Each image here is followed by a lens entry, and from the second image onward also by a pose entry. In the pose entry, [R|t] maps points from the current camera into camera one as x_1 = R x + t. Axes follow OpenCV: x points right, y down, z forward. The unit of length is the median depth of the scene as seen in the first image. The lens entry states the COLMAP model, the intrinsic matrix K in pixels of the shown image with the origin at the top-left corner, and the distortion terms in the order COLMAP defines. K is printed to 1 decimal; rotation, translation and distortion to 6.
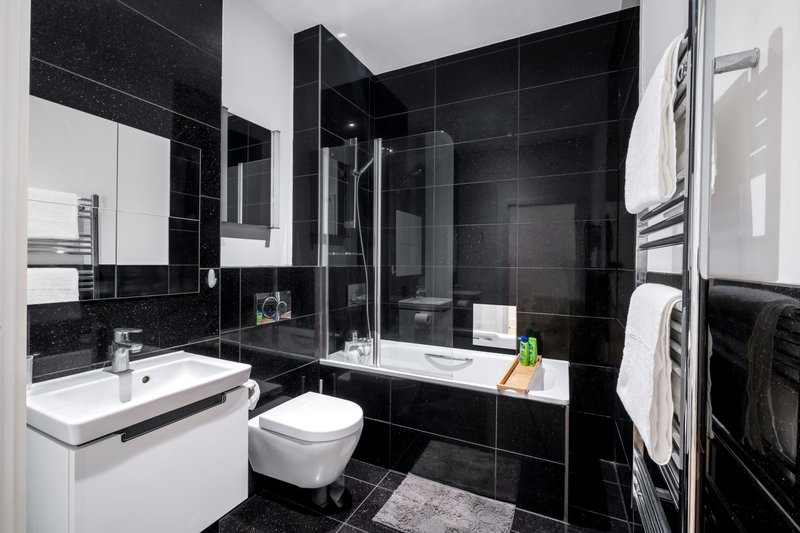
lens RADIAL K [[348.2, 0, 396.0], [0, 348.2, 262.8], [0, 0, 1]] dist [-0.000381, 0.000150]
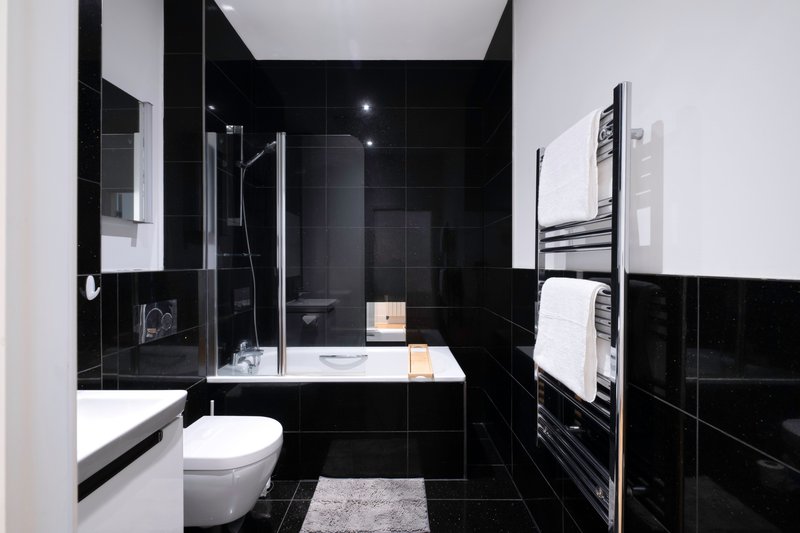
lens RADIAL K [[348.2, 0, 396.0], [0, 348.2, 262.8], [0, 0, 1]] dist [-0.000381, 0.000150]
pose [[0.895739, -0.008798, 0.444494, -0.188052], [0.009048, 0.999958, 0.001560, -0.003336], [-0.444489, 0.002624, 0.895780, 0.019931]]
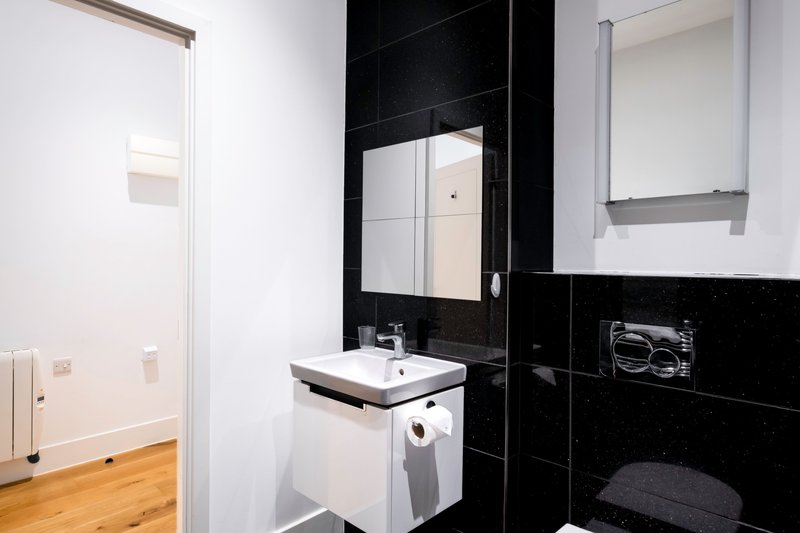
lens RADIAL K [[462.4, 0, 400.0], [0, 462.4, 266.5], [0, 0, 1]] dist [0.001370, 0.000390]
pose [[-0.290263, -0.004240, -0.956938, 0.353915], [-0.014156, 0.999900, -0.000137, 0.004137], [0.956842, 0.013506, -0.290293, 0.757579]]
